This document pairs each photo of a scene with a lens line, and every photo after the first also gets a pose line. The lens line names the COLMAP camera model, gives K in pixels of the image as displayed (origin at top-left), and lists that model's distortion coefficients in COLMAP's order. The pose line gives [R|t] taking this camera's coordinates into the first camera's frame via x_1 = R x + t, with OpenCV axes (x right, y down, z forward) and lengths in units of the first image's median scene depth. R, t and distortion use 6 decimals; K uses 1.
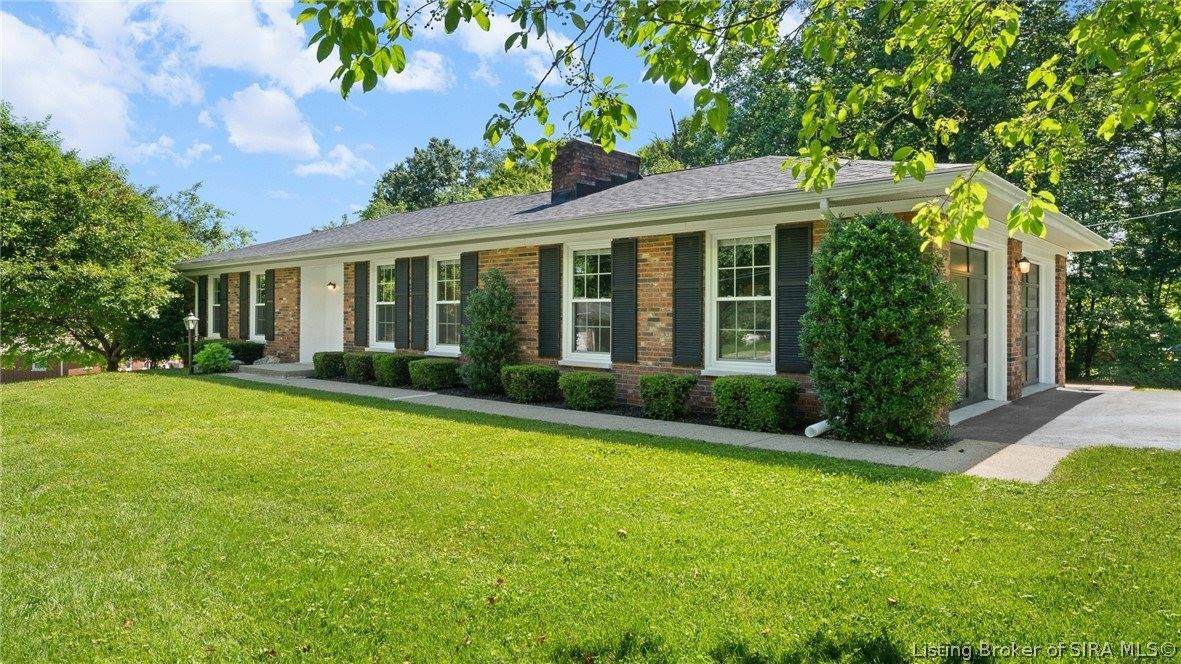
lens RADIAL K [[735.9, 0, 585.4], [0, 735.9, 321.1], [0, 0, 1]] dist [-0.005105, -0.000326]
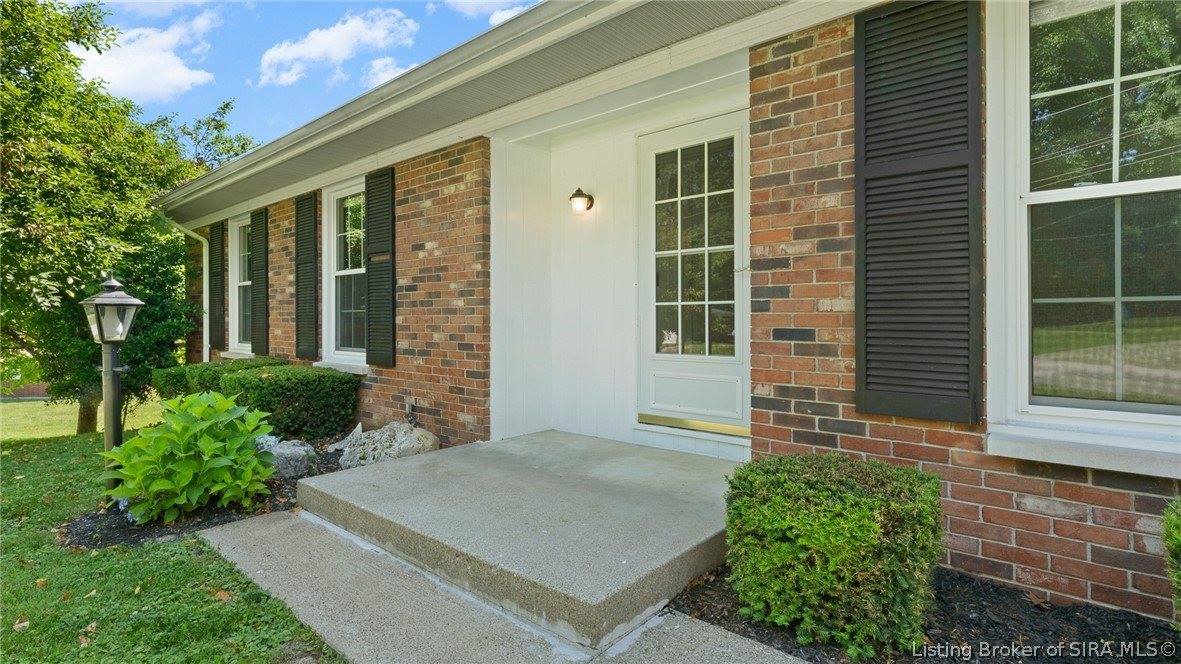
lens RADIAL K [[570.8, 0, 574.0], [0, 570.8, 314.7], [0, 0, 1]] dist [0.005308, 0.000545]
pose [[0.999800, -0.012168, 0.015862, -0.343268], [0.012300, 0.999890, -0.008276, 0.004626], [-0.015759, 0.008470, 0.999840, 0.727125]]
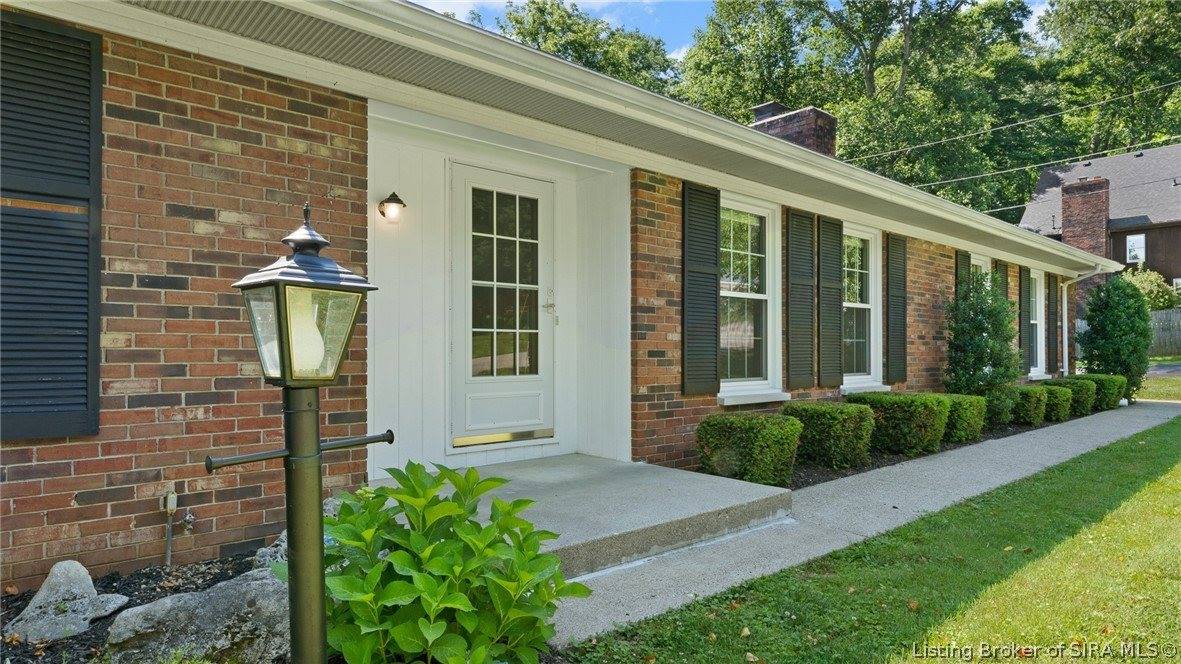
lens RADIAL K [[654.2, 0, 603.5], [0, 654.2, 340.4], [0, 0, 1]] dist [0.002944, 0.000027]
pose [[0.121707, 0.006215, 0.992547, -0.568360], [0.002997, 0.999974, -0.006629, 0.005234], [-0.992562, 0.003782, 0.121685, 0.864589]]
